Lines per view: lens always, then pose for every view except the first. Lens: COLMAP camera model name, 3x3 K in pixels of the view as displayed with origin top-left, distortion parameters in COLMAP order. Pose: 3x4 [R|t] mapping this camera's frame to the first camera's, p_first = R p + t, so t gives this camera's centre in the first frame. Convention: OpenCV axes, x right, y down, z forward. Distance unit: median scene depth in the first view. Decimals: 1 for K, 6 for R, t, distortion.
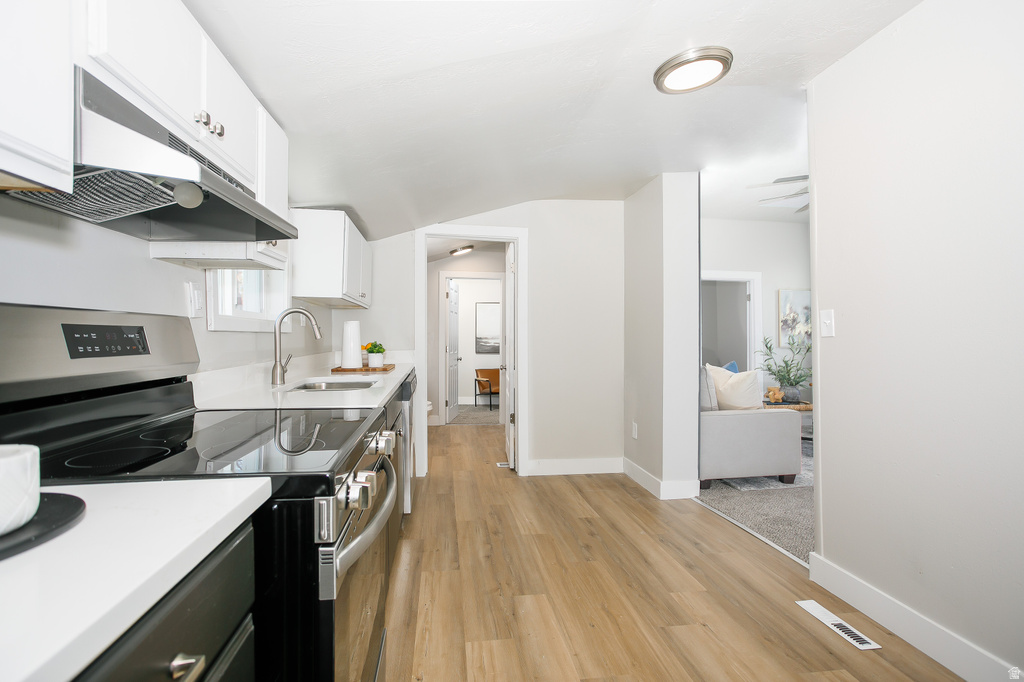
lens RADIAL K [[504.0, 0, 512.0], [0, 504.0, 341.0], [0, 0, 1]] dist [-0.002693, -0.000034]
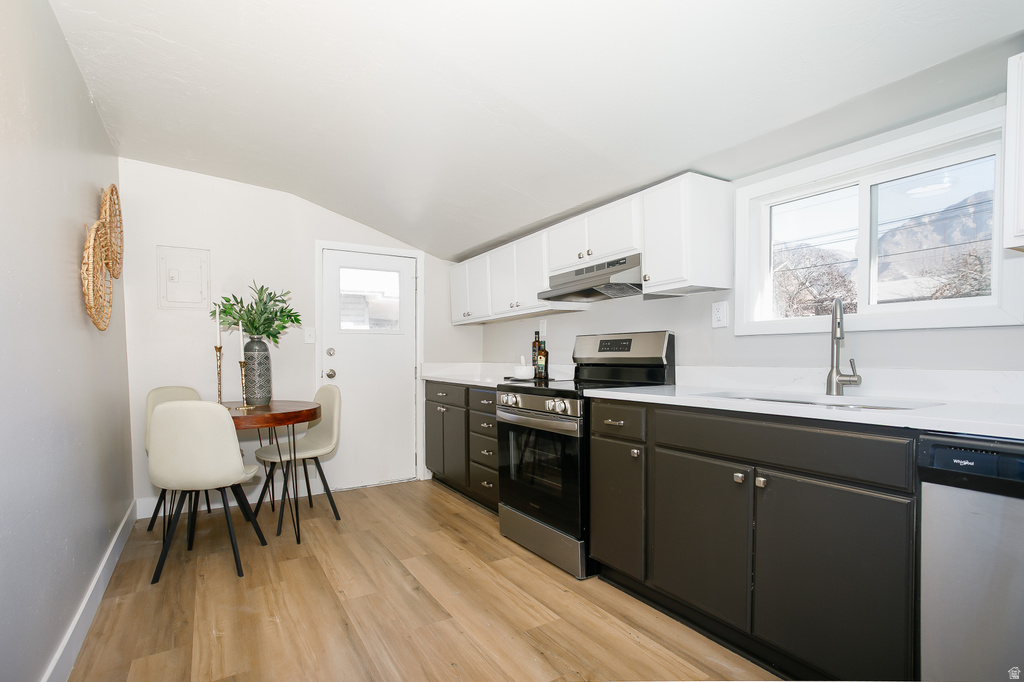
lens RADIAL K [[504.0, 0, 512.0], [0, 504.0, 341.0], [0, 0, 1]] dist [-0.002693, -0.000034]
pose [[-0.918996, 0.000785, -0.394266, 0.442477], [0.008046, 0.999827, -0.016764, 0.010068], [0.394185, -0.018578, -0.918843, 1.992262]]
